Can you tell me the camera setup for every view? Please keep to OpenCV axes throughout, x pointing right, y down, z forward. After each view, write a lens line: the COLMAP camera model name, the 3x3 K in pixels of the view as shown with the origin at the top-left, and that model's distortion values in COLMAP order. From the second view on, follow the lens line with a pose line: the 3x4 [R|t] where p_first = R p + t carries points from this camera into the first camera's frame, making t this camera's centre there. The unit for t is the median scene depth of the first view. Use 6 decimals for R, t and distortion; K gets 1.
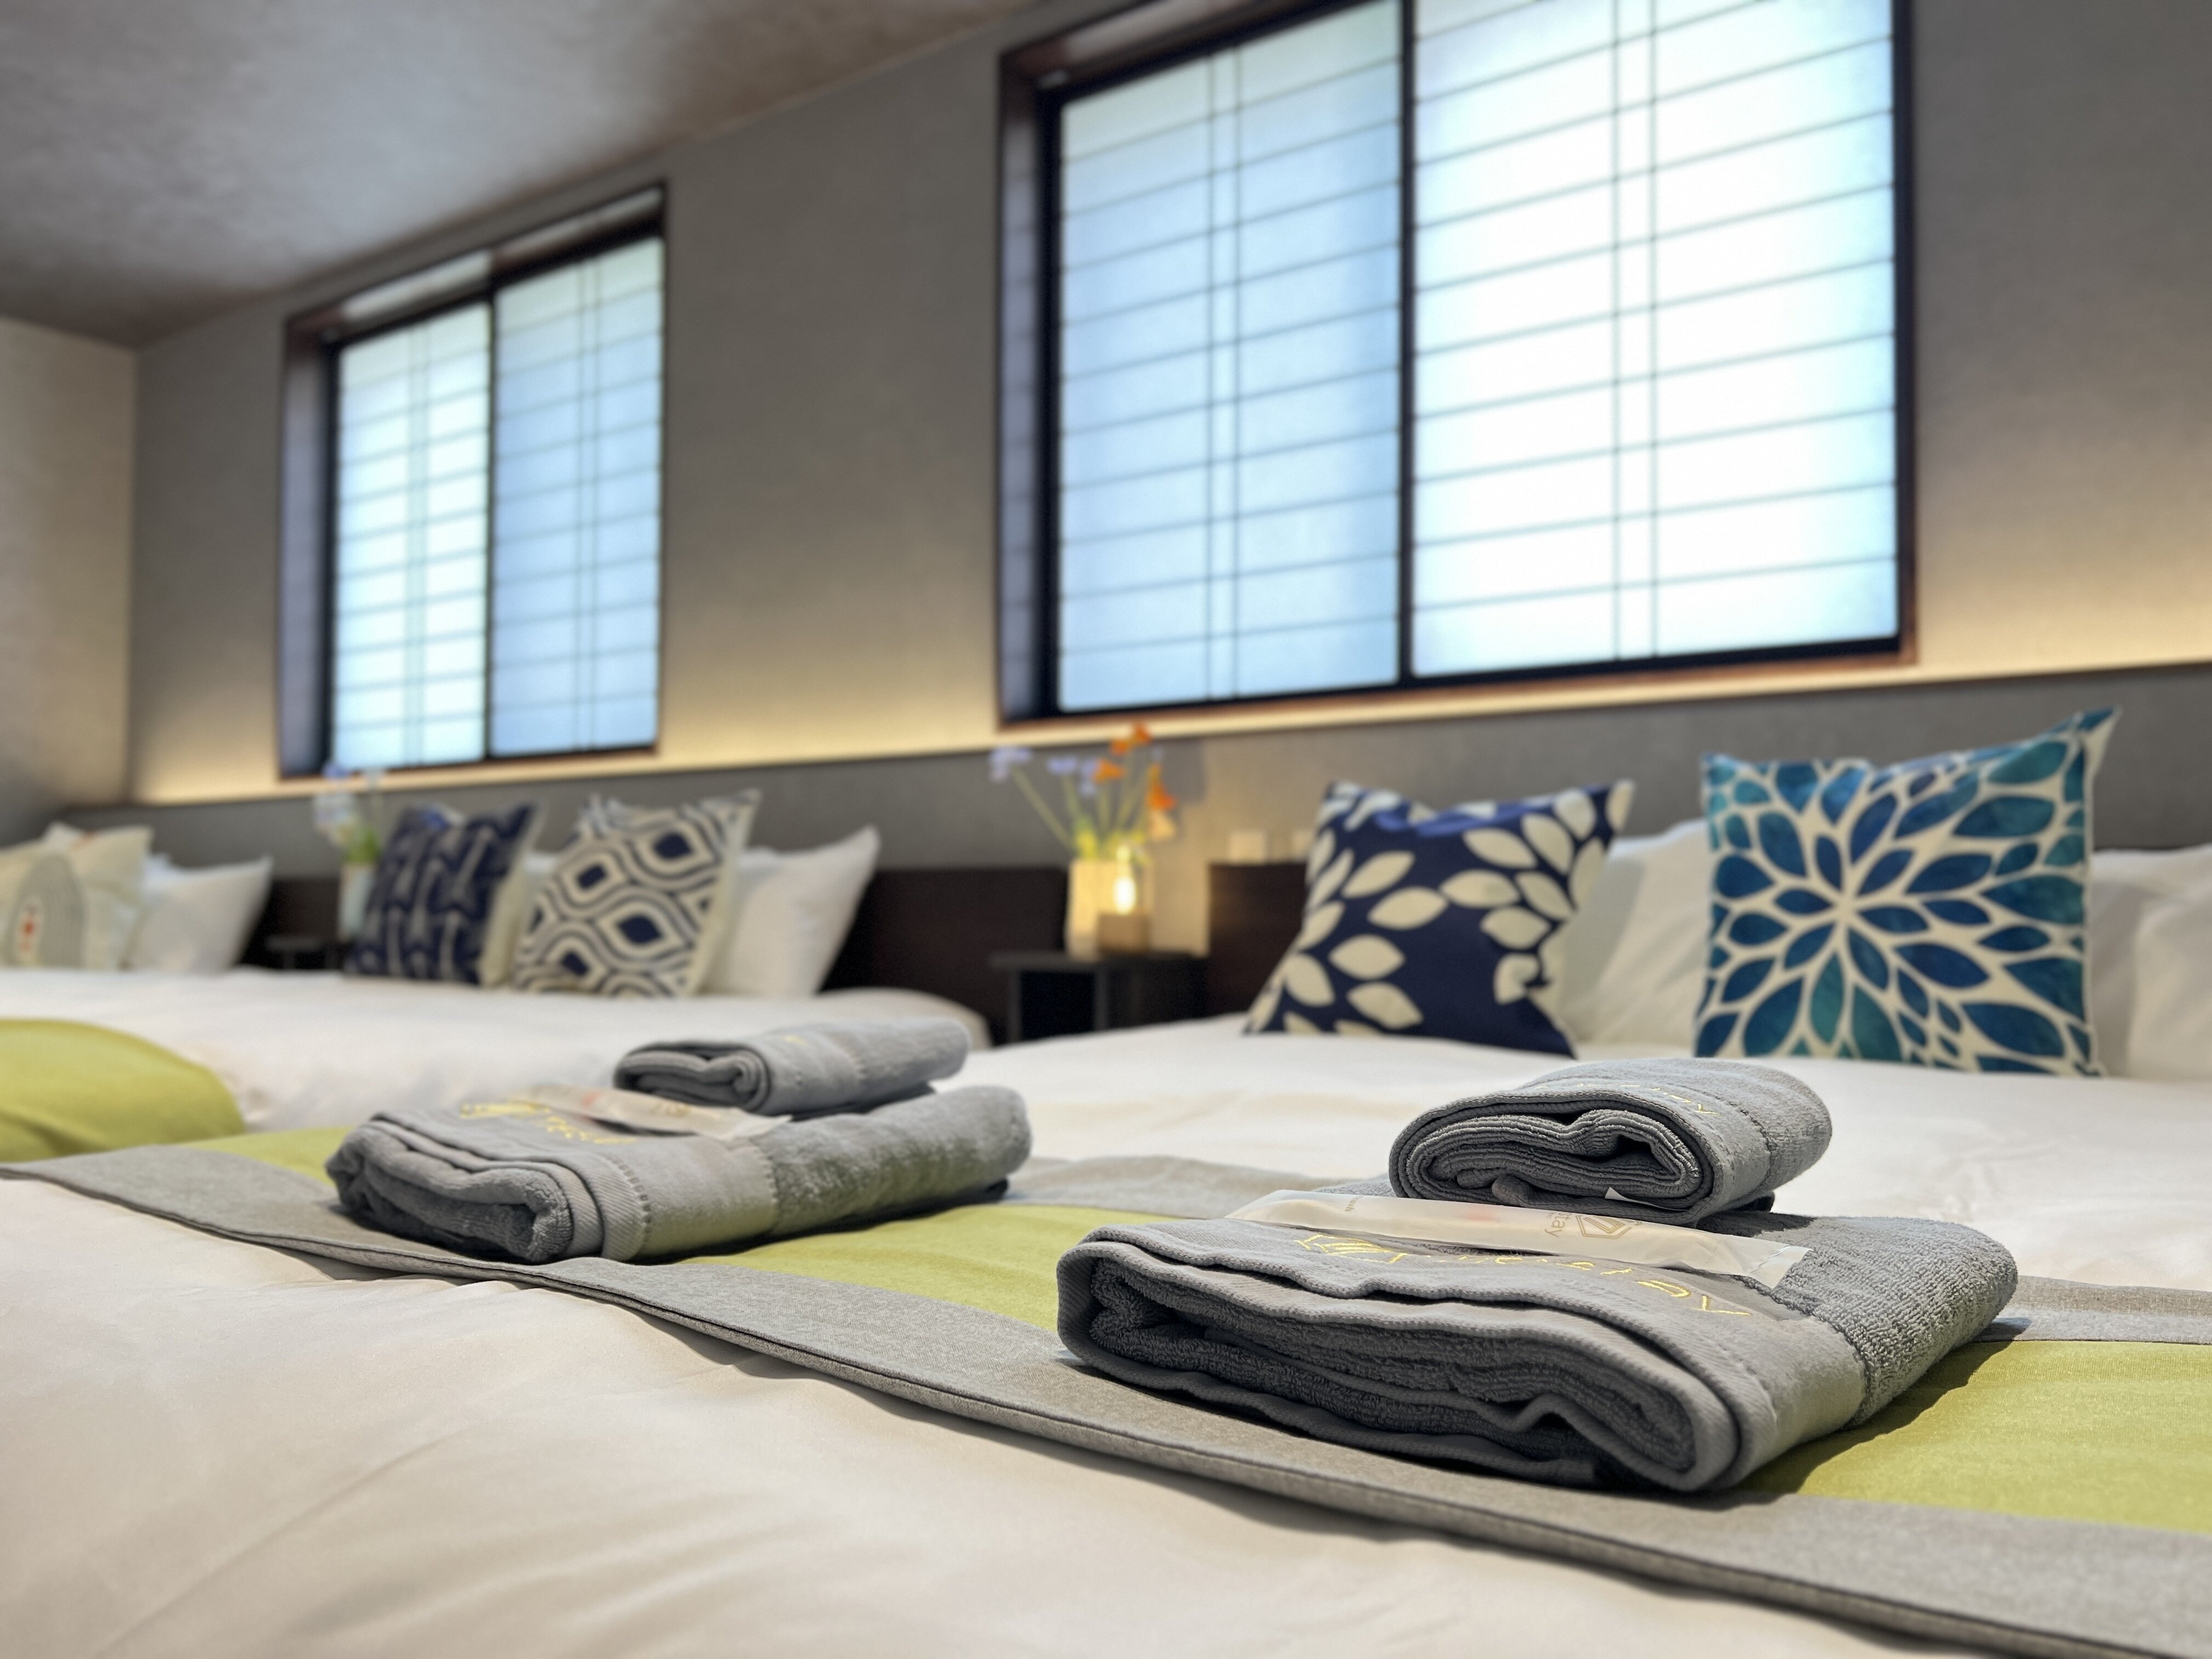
lens RADIAL K [[1647.3, 0, 1106.9], [0, 1647.3, 826.0], [0, 0, 1]] dist [0.030443, -0.002668]
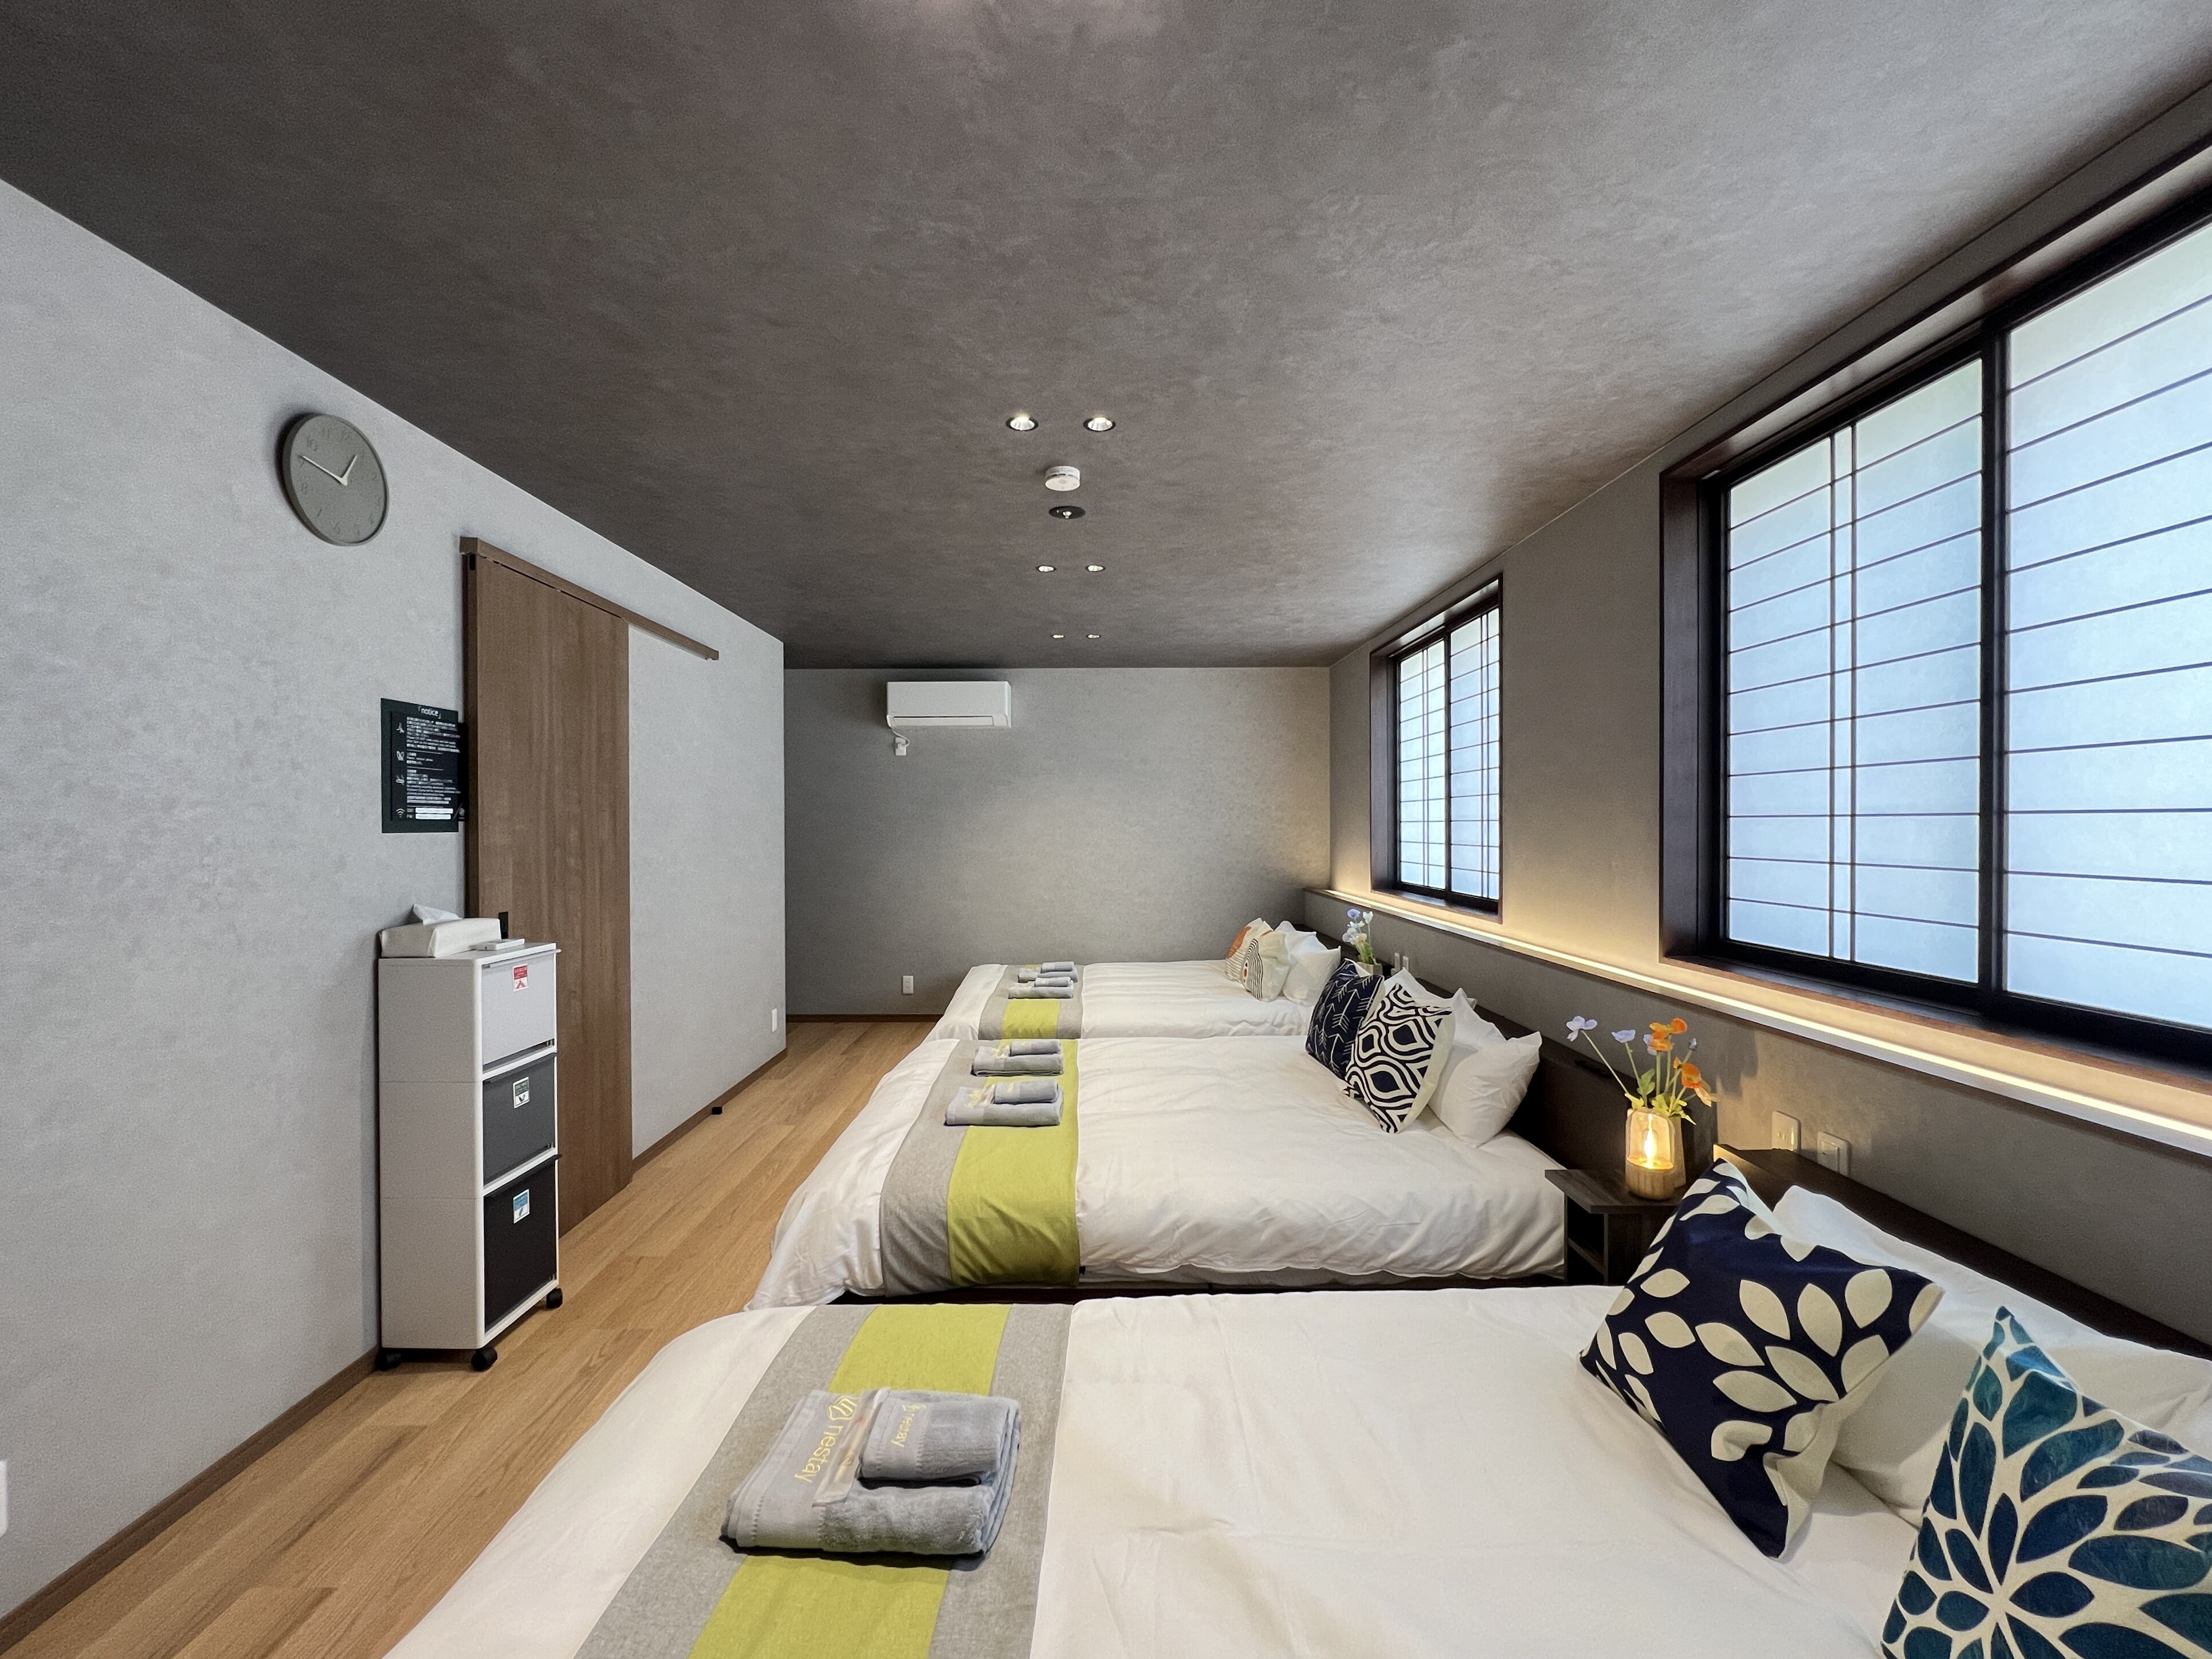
lens RADIAL K [[907.7, 0, 1093.7], [0, 907.7, 843.2], [0, 0, 1]] dist [-0.002810, -0.000284]
pose [[0.591278, 0.003168, -0.806461, 0.312186], [0.036640, 0.998854, 0.030787, -0.229959], [0.805635, -0.047752, 0.590485, 0.180491]]
